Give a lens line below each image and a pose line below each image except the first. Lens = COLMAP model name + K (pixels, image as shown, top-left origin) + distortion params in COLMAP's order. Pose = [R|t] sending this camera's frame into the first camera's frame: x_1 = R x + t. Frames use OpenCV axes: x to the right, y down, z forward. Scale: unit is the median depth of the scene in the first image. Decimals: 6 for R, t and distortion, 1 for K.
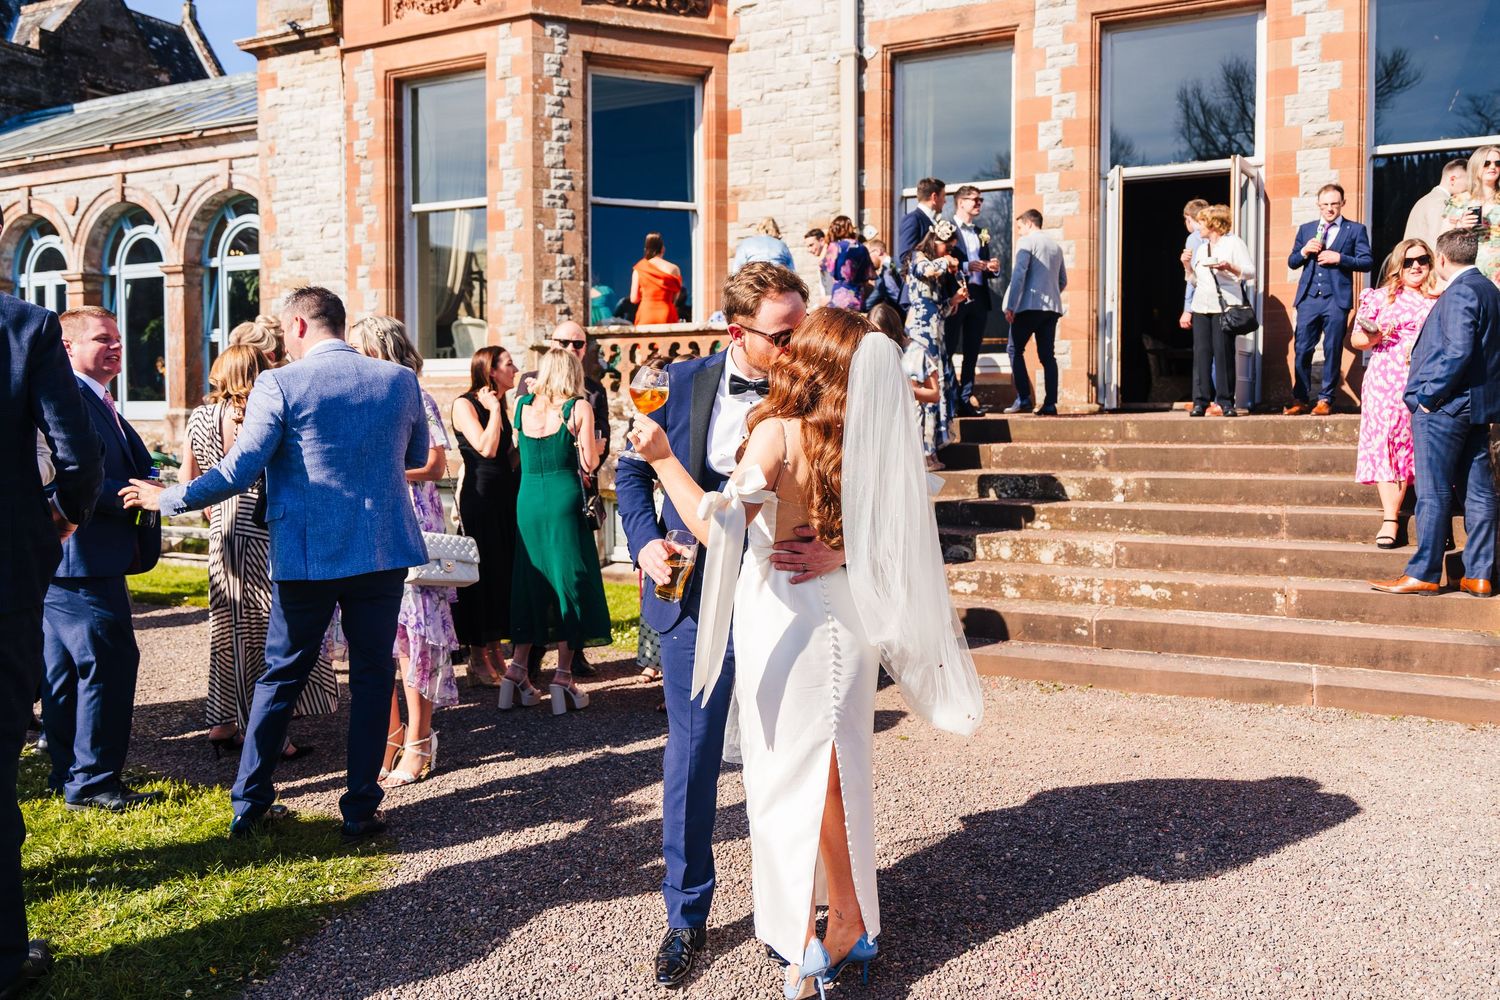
lens RADIAL K [[1178.9, 0, 773.3], [0, 1178.9, 475.9], [0, 0, 1]] dist [0.001242, -0.003187]
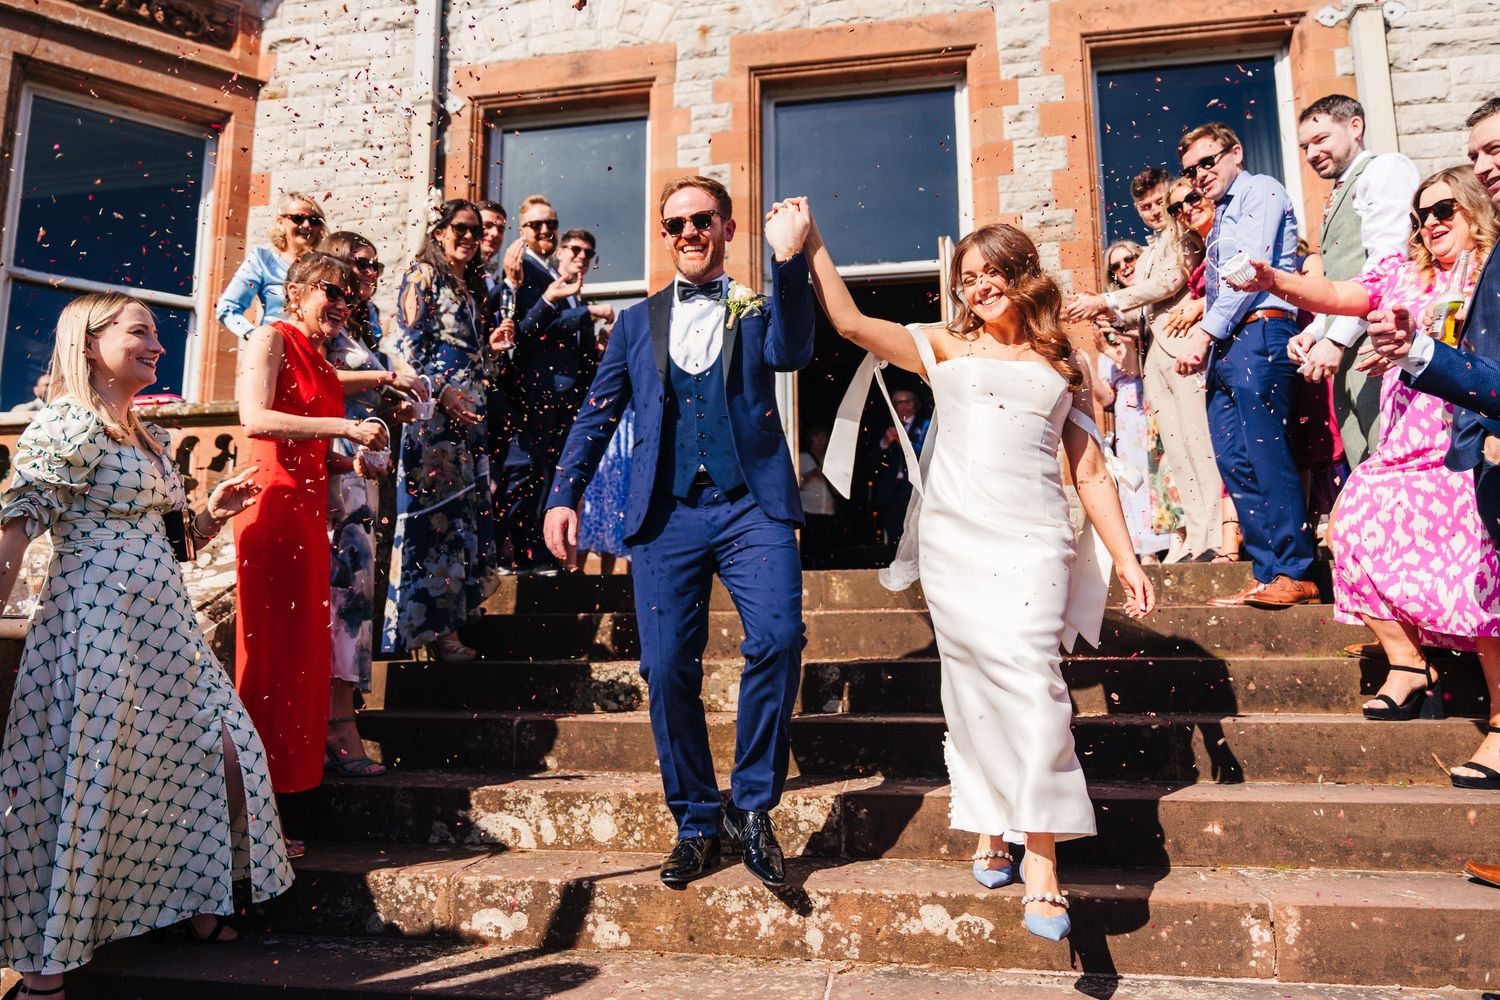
lens RADIAL K [[1043.1, 0, 742.2], [0, 1043.1, 495.5], [0, 0, 1]] dist [-0.008952, 0.008140]
pose [[0.962802, 0.046489, 0.266179, 0.095786], [0.013761, 0.975374, -0.220129, 0.020992], [-0.269857, 0.215604, 0.938452, 0.412902]]
